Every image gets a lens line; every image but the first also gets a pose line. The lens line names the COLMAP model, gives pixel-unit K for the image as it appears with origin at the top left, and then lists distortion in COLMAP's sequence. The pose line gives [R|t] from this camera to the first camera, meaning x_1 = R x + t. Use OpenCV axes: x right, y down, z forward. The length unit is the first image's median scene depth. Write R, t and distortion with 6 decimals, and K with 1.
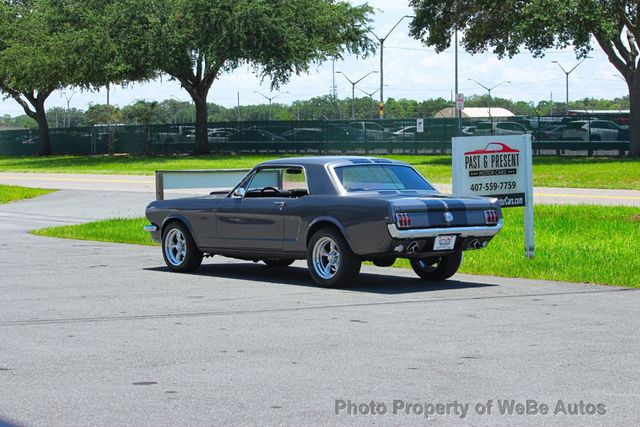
lens RADIAL K [[1645.7, 0, 319.7], [0, 1645.7, 212.5], [0, 0, 1]] dist [-0.393963, 0.563161]
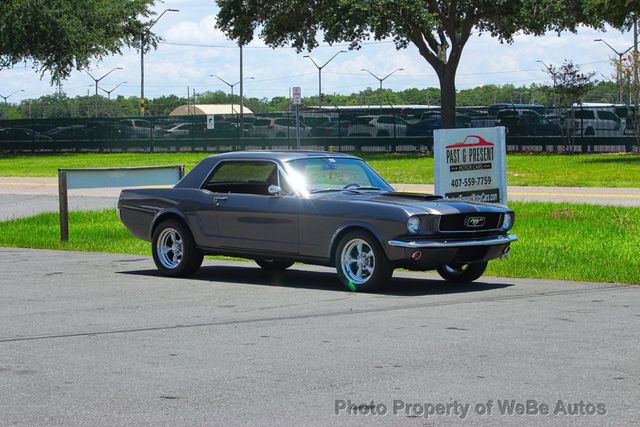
lens RADIAL K [[1687.3, 0, 320.9], [0, 1687.3, 215.3], [0, 0, 1]] dist [-0.372672, 0.081973]
pose [[0.986400, -0.011966, 0.163925, -0.137386], [0.011704, 0.999928, 0.002561, -0.000192], [-0.163944, -0.000607, 0.986470, 0.059478]]
